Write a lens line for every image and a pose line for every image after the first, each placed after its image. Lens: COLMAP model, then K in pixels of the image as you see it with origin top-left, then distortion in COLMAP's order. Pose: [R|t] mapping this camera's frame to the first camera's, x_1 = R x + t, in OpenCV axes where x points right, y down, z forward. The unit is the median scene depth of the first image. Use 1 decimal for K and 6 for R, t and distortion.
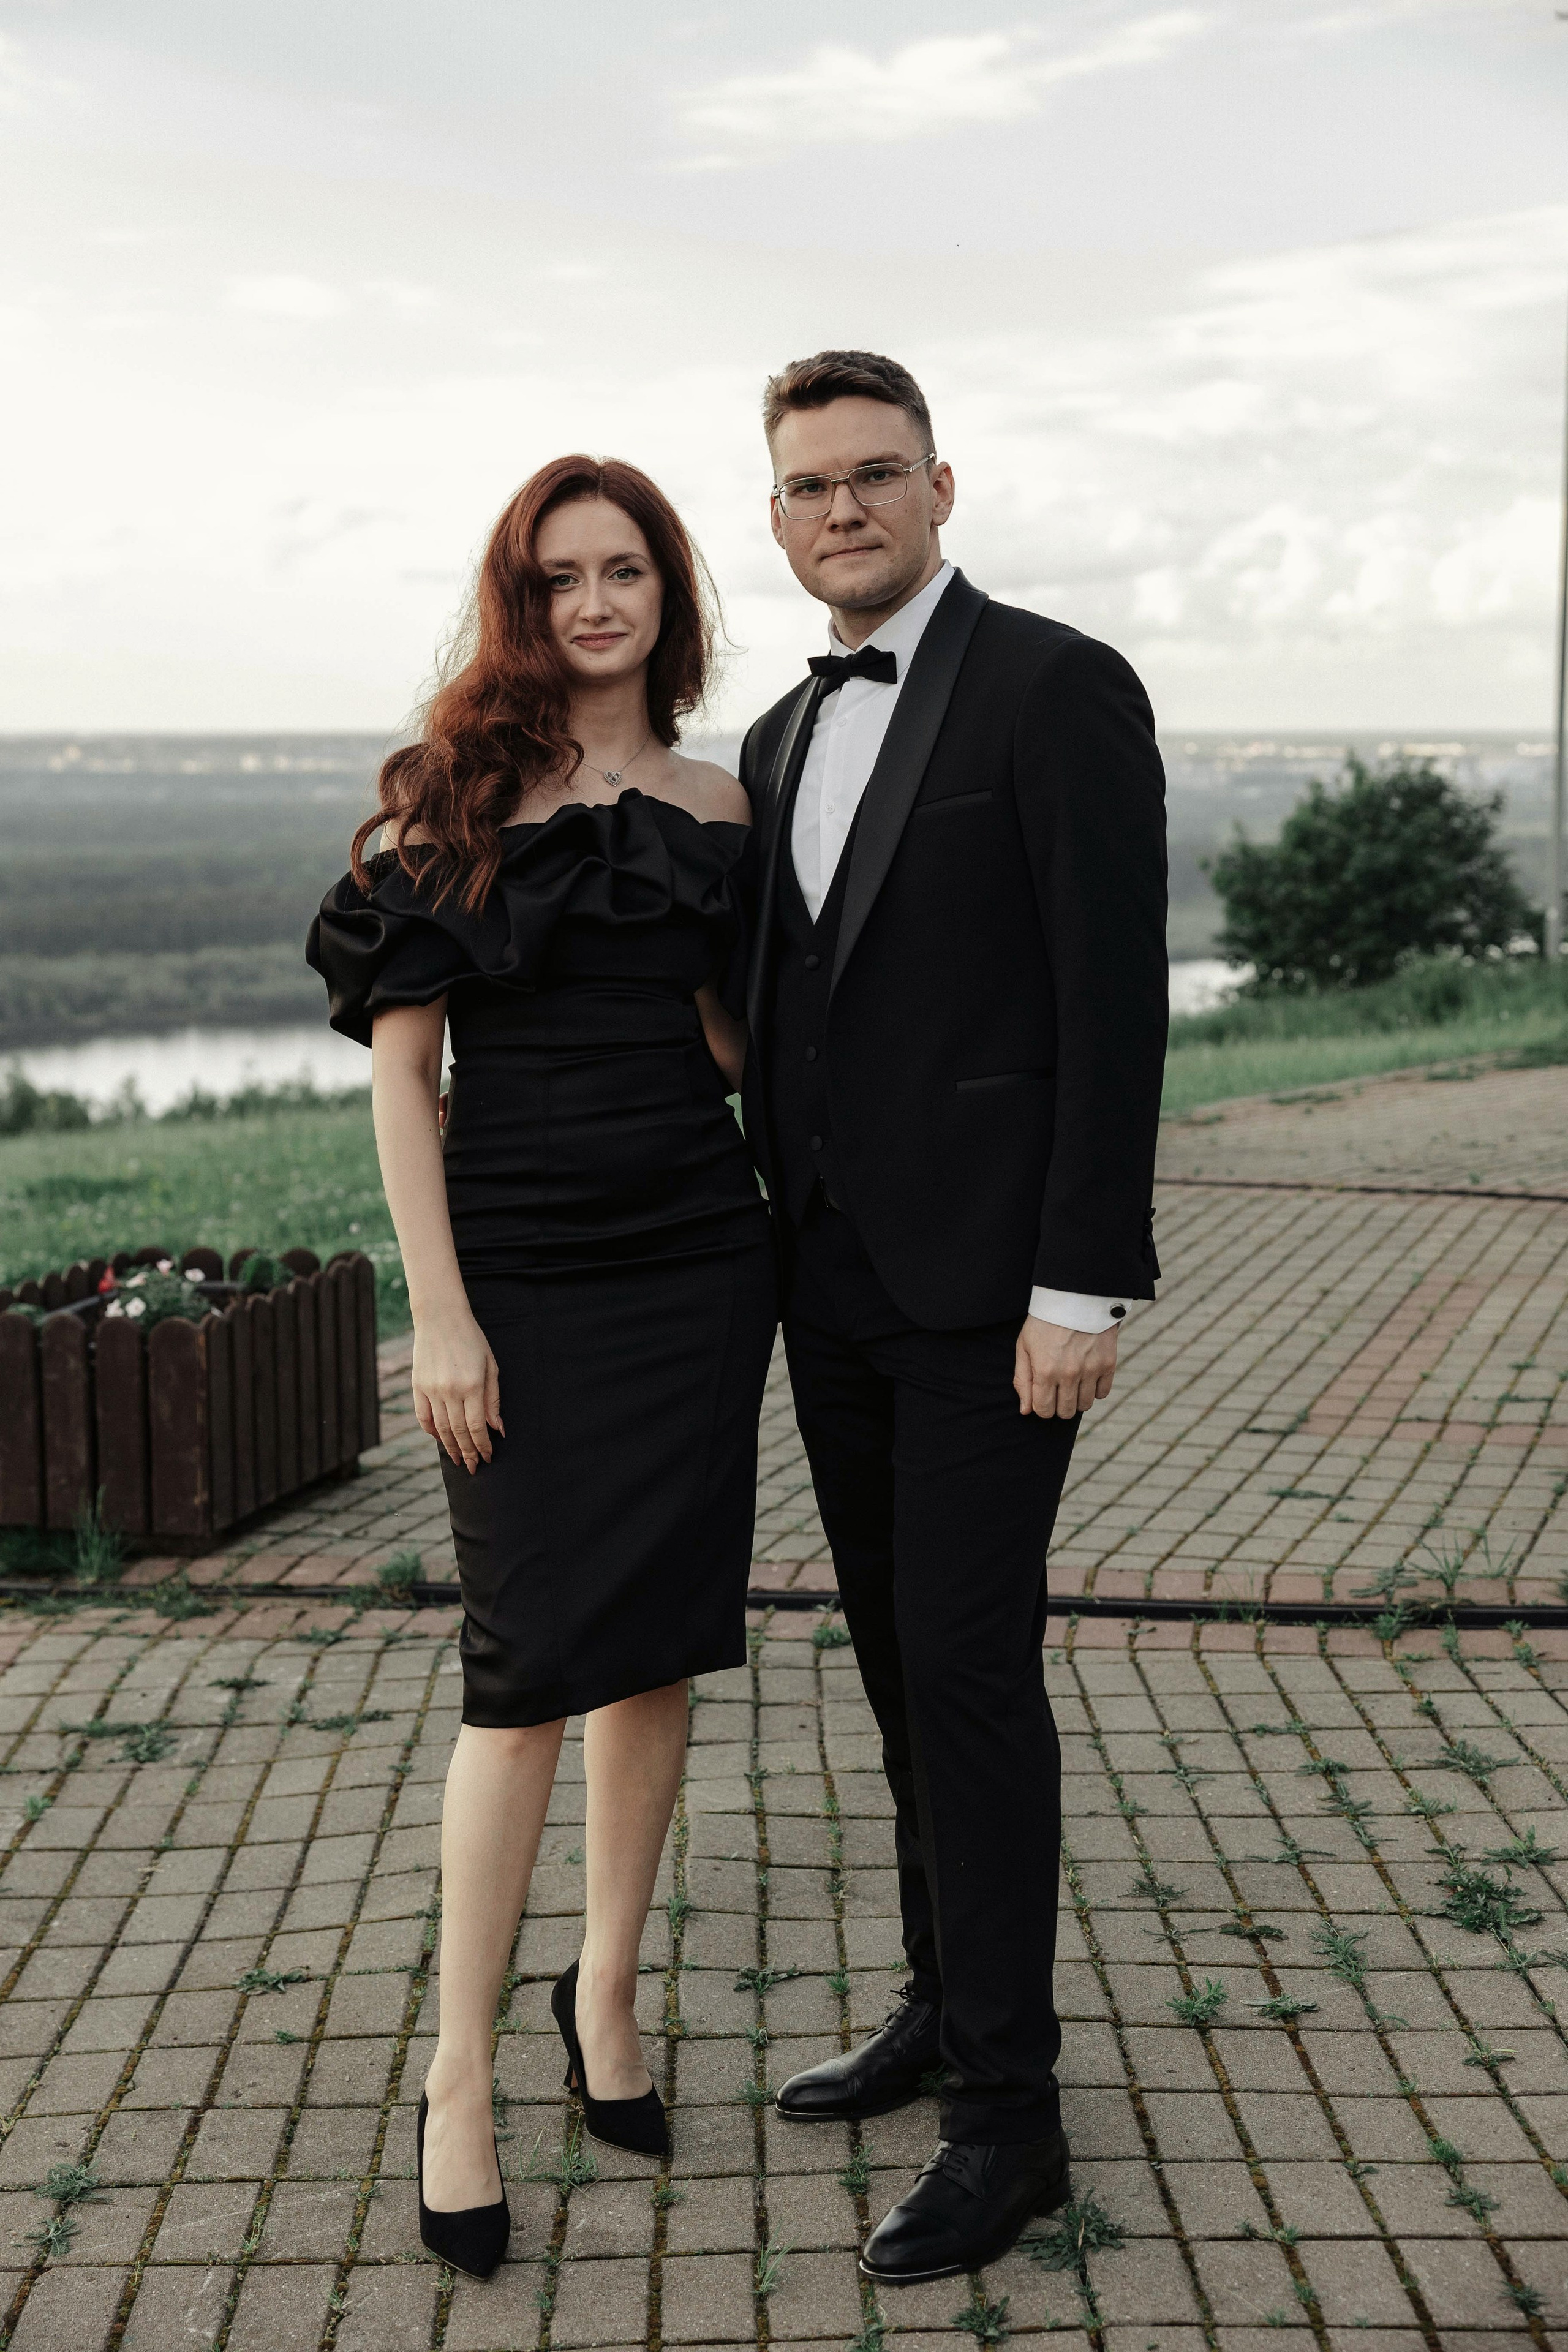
lens RADIAL K [[3707.9, 0, 777.4], [0, 3707.9, 1165.9], [0, 0, 1]] dist [0.131301, 0.000000]
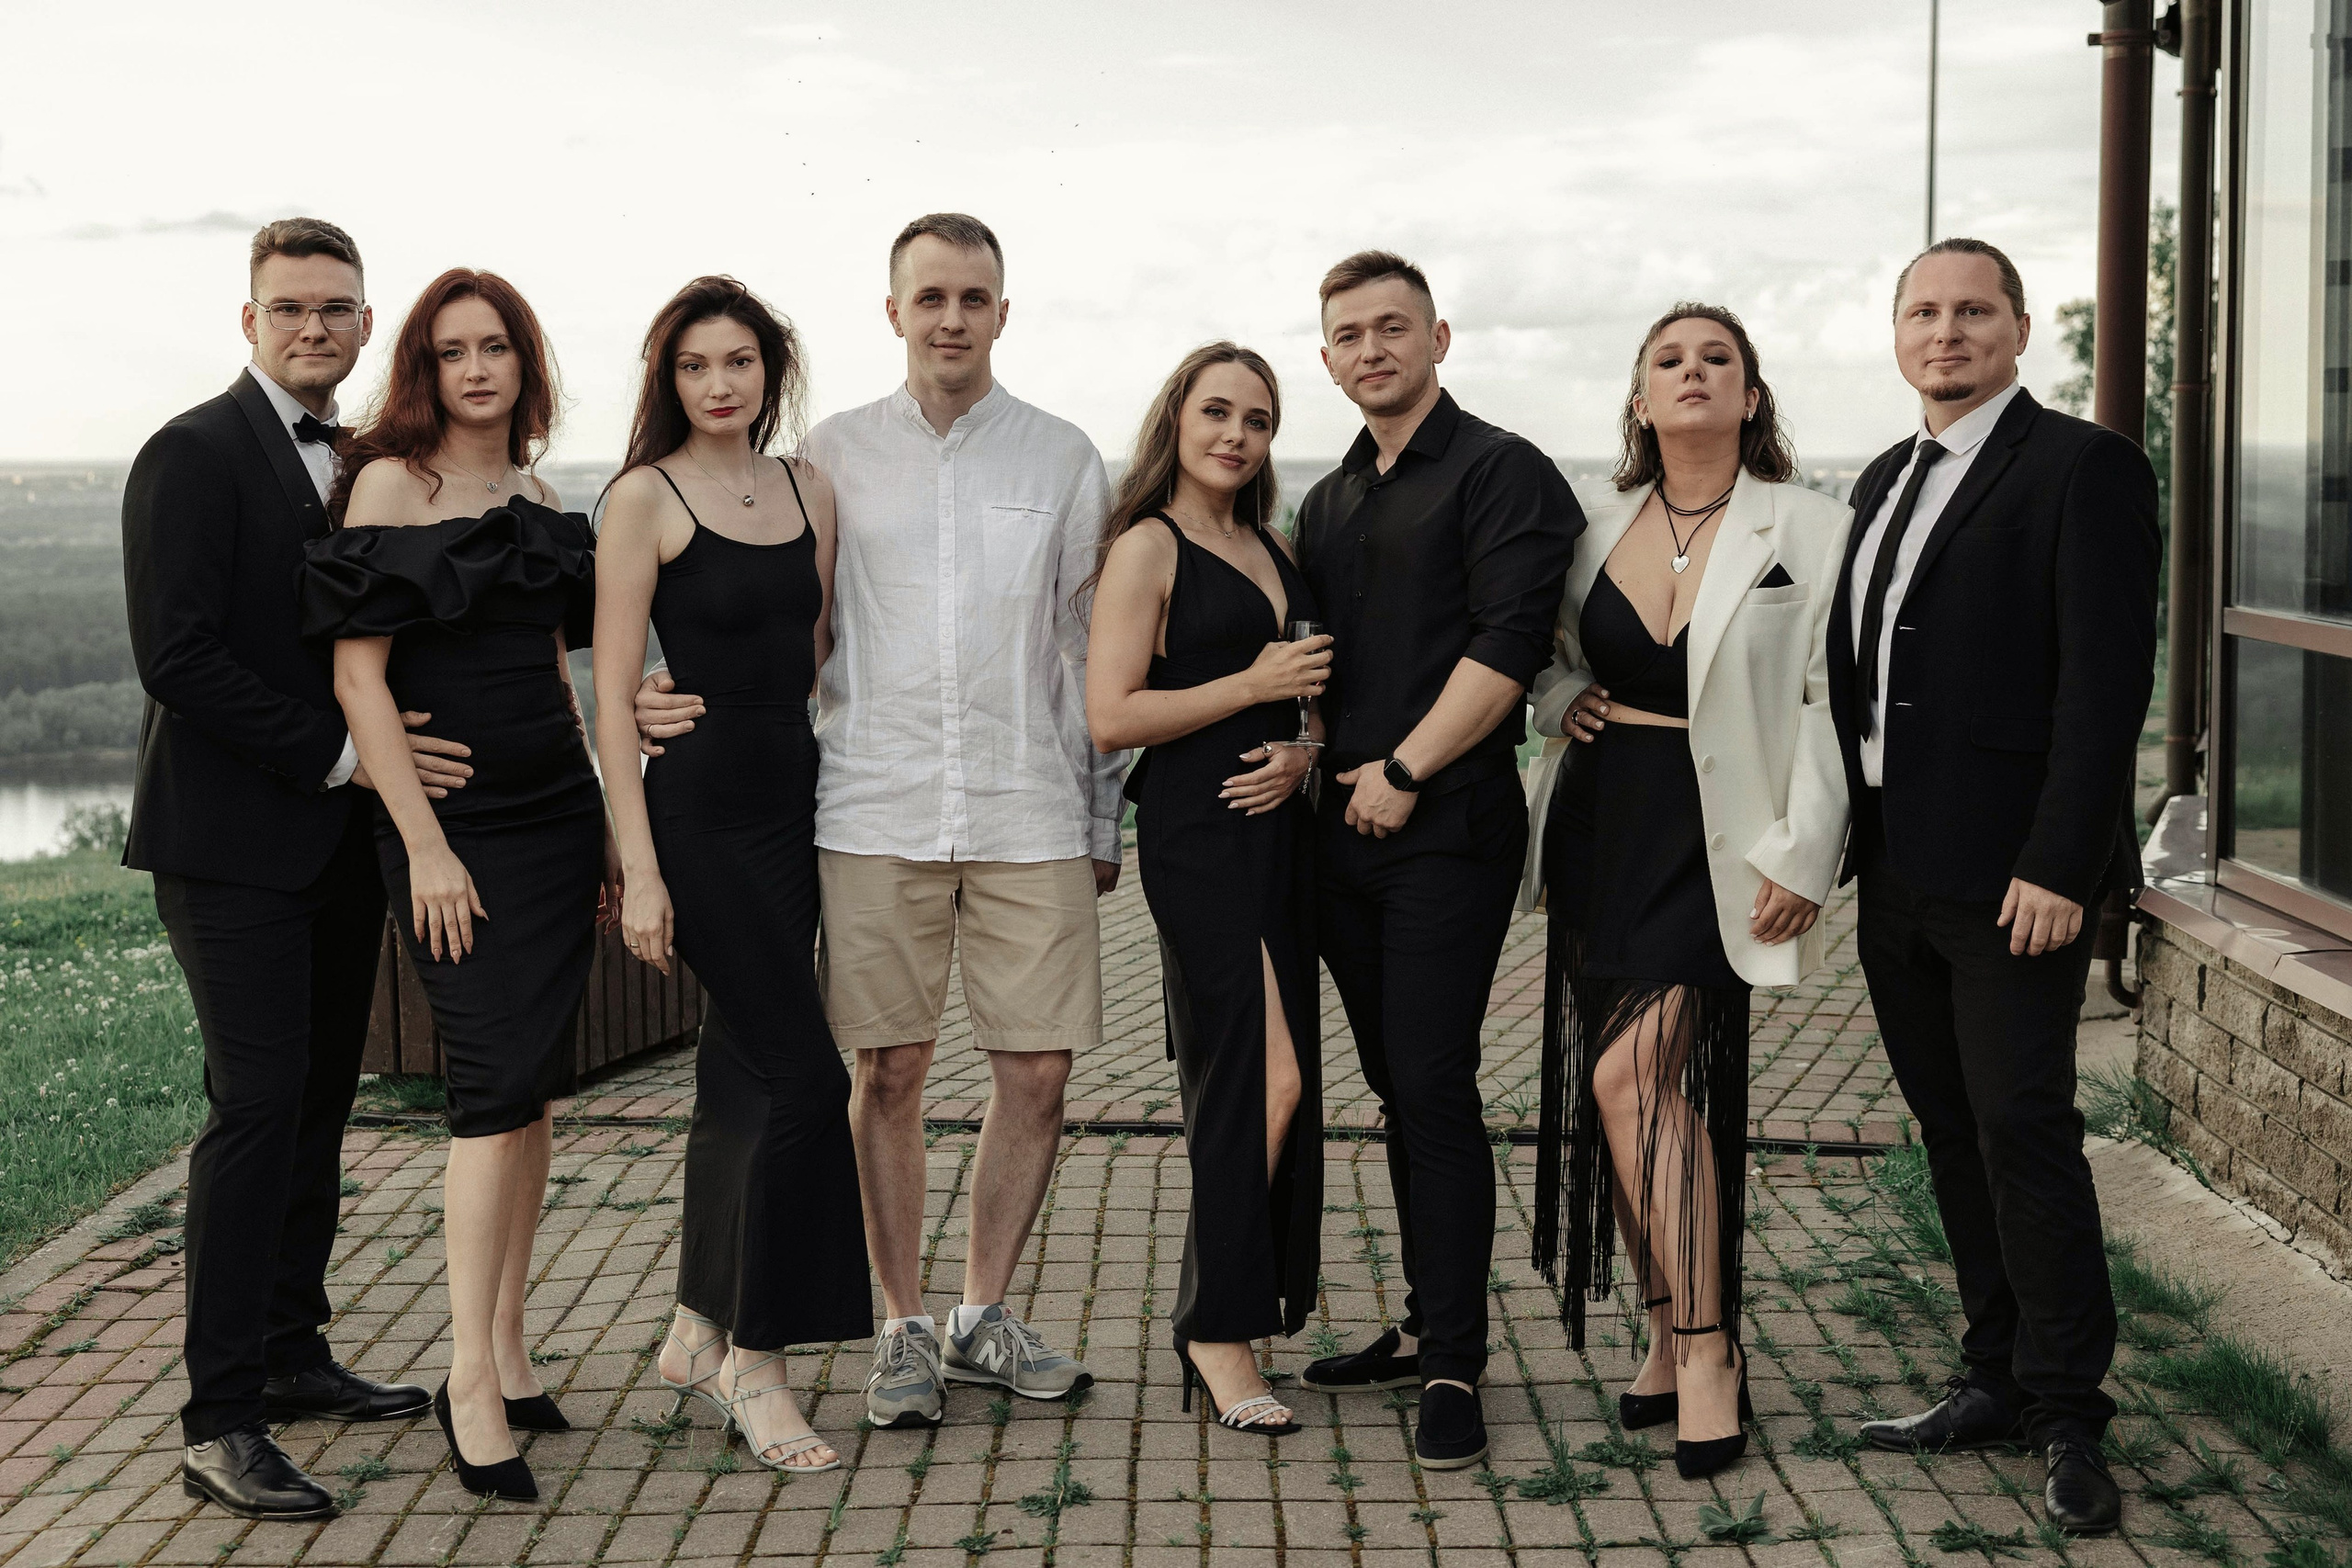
lens RADIAL K [[3216.9, 0, 1184.1], [0, 3216.9, 797.1], [0, 0, 1]] dist [0.145985, 0.000000]
pose [[0.999970, -0.006298, -0.004464, 0.090630], [0.006244, 0.999910, -0.011910, 0.018091], [0.004539, 0.011882, 0.999919, -0.177419]]
